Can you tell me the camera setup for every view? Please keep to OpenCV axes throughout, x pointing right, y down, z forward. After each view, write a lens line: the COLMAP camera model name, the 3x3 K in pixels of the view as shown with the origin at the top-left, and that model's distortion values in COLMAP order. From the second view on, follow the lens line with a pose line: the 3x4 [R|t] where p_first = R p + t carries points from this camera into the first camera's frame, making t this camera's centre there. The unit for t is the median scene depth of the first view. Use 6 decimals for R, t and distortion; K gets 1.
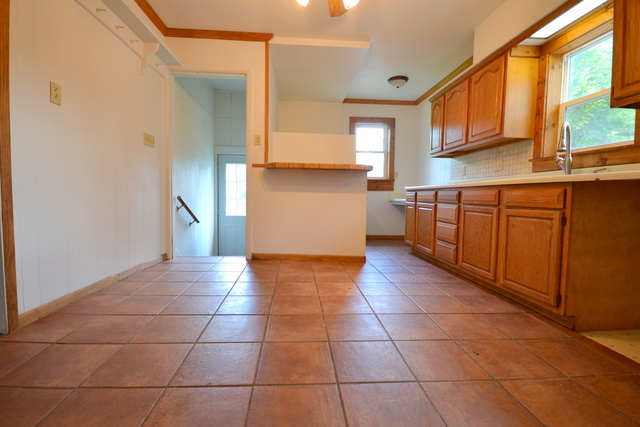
lens RADIAL K [[296.9, 0, 320.0], [0, 296.9, 213.5], [0, 0, 1]] dist [0.000586, 0.000243]
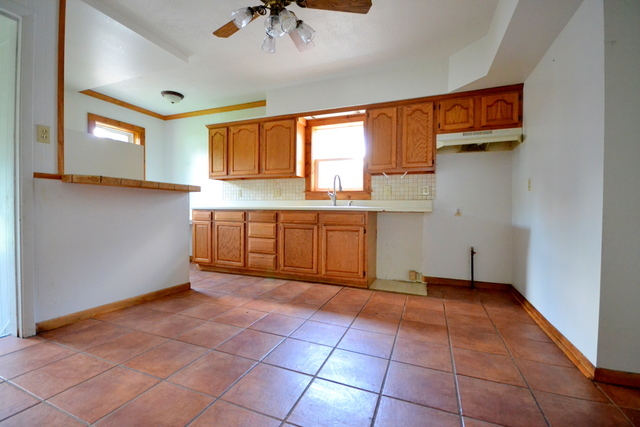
lens RADIAL K [[285.6, 0, 316.0], [0, 285.6, 213.6], [0, 0, 1]] dist [0.000395, 0.000314]
pose [[0.440372, -0.026149, 0.897435, -0.580690], [0.050913, 0.998695, 0.004116, -0.069179], [-0.896371, 0.043878, 0.441128, 0.292509]]
